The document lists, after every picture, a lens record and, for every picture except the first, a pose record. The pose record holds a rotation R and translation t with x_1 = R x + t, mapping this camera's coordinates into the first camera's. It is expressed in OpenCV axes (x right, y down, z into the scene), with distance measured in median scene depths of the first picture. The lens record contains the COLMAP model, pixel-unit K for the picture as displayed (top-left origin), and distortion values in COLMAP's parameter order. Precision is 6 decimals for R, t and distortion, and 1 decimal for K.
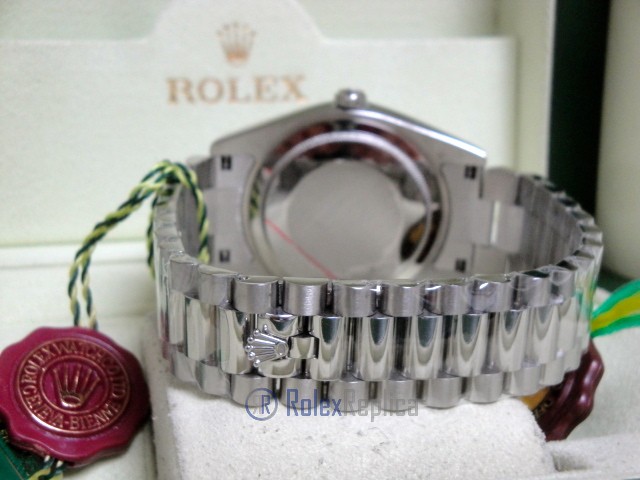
lens RADIAL K [[974.2, 0, 320.0], [0, 974.2, 240.0], [0, 0, 1]] dist [0.061493, 0.127619]
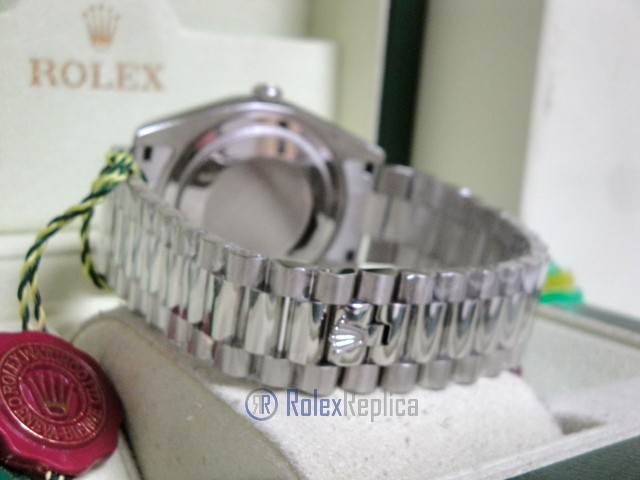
lens RADIAL K [[974.2, 0, 320.0], [0, 974.2, 240.0], [0, 0, 1]] dist [0.061493, 0.127619]
pose [[0.900072, -0.012925, 0.435549, -0.420249], [0.008804, 0.999895, 0.011478, -0.003803], [-0.435652, -0.006497, 0.900092, 0.063913]]
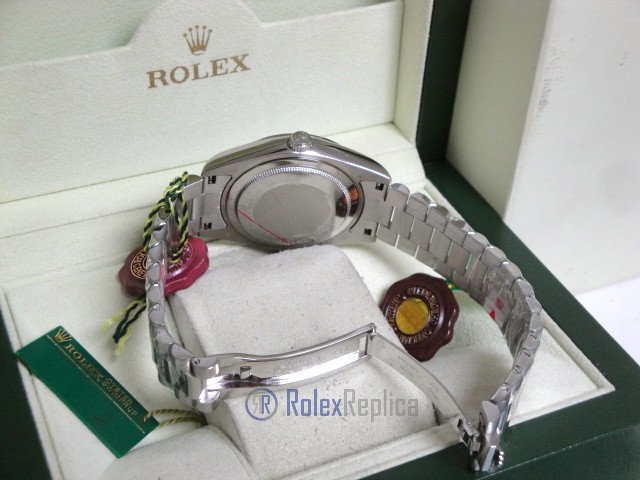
lens RADIAL K [[974.2, 0, 320.0], [0, 974.2, 240.0], [0, 0, 1]] dist [0.061493, 0.127619]
pose [[0.984114, -0.069148, 0.163521, -0.210951], [-0.013565, 0.889060, 0.457590, -0.756614], [-0.177021, -0.452539, 0.873998, -0.386623]]
